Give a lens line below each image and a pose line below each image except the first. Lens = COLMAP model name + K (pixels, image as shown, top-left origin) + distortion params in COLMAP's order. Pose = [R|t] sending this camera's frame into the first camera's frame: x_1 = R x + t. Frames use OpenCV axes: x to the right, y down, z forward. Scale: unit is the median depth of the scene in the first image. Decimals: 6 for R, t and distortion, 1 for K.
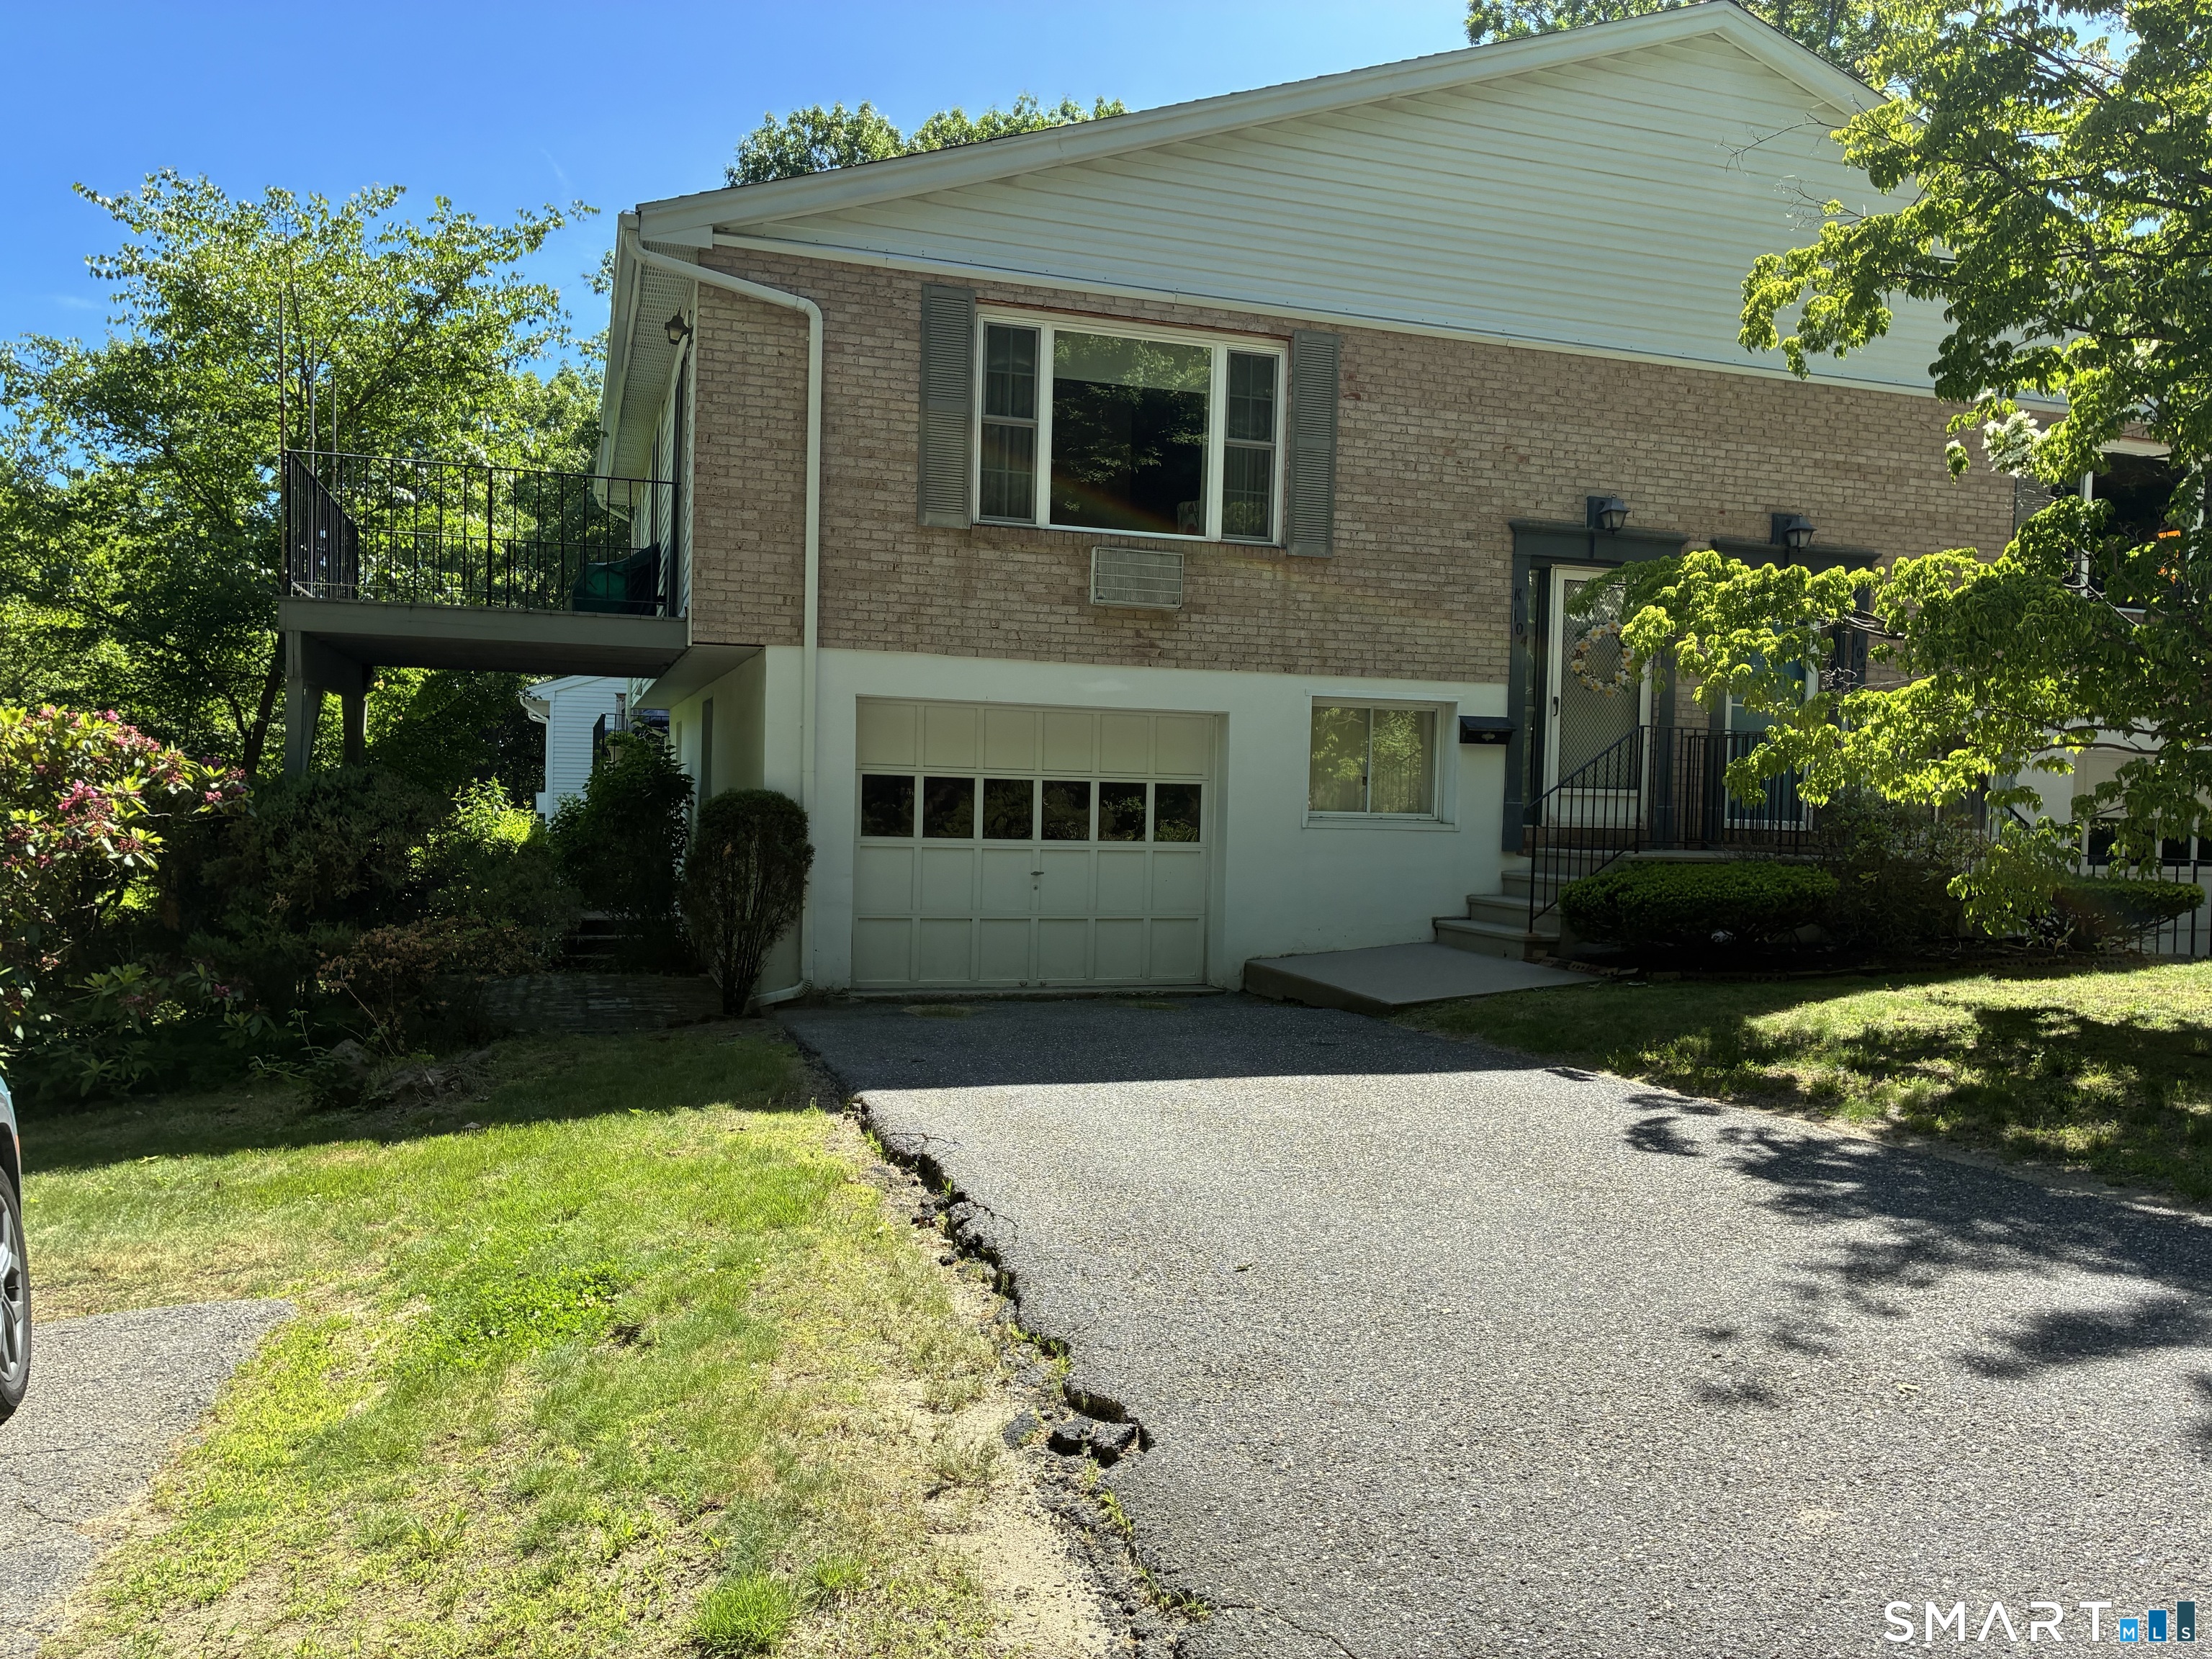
lens RADIAL K [[1677.8, 0, 1106.0], [0, 1677.8, 829.5], [0, 0, 1]] dist [0.001378, 0.000278]
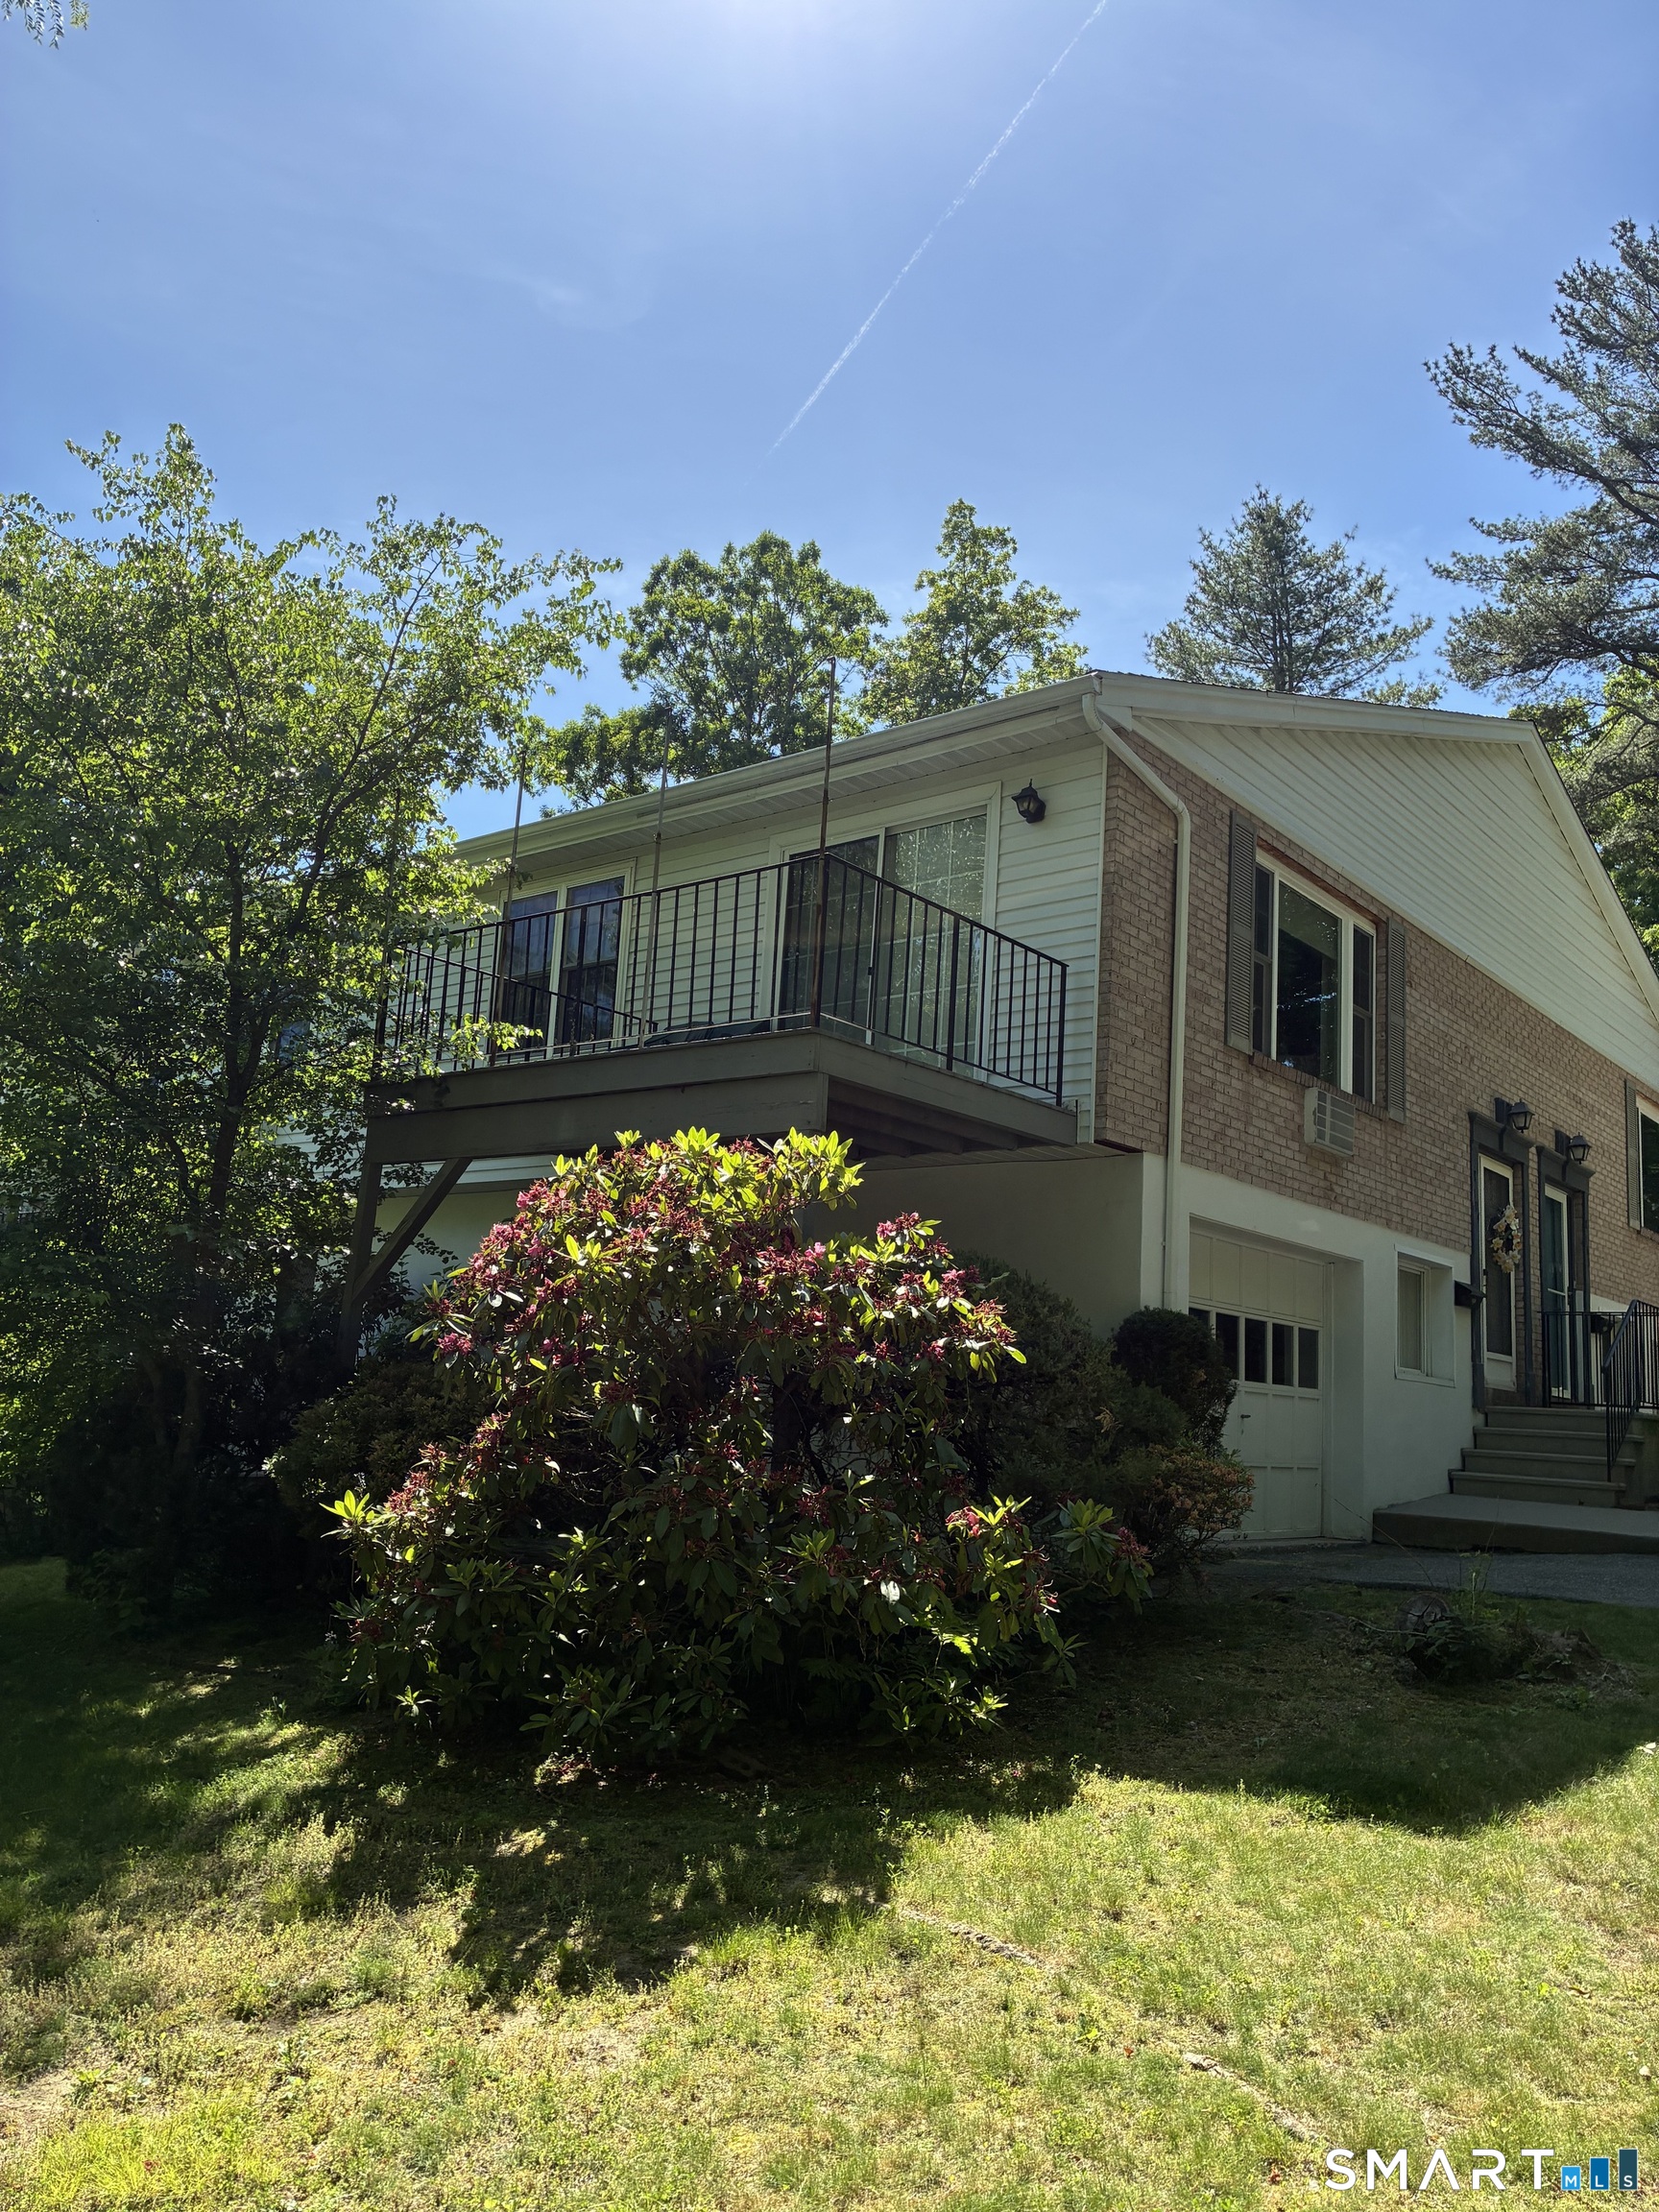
lens RADIAL K [[1677.8, 0, 829.5], [0, 1677.8, 1106.0], [0, 0, 1]] dist [0.001378, 0.000278]
pose [[0.855174, 0.115888, 0.505220, -0.745335], [-0.020501, 0.981486, -0.190433, 0.039627], [-0.517936, 0.152496, 0.841717, 0.286445]]
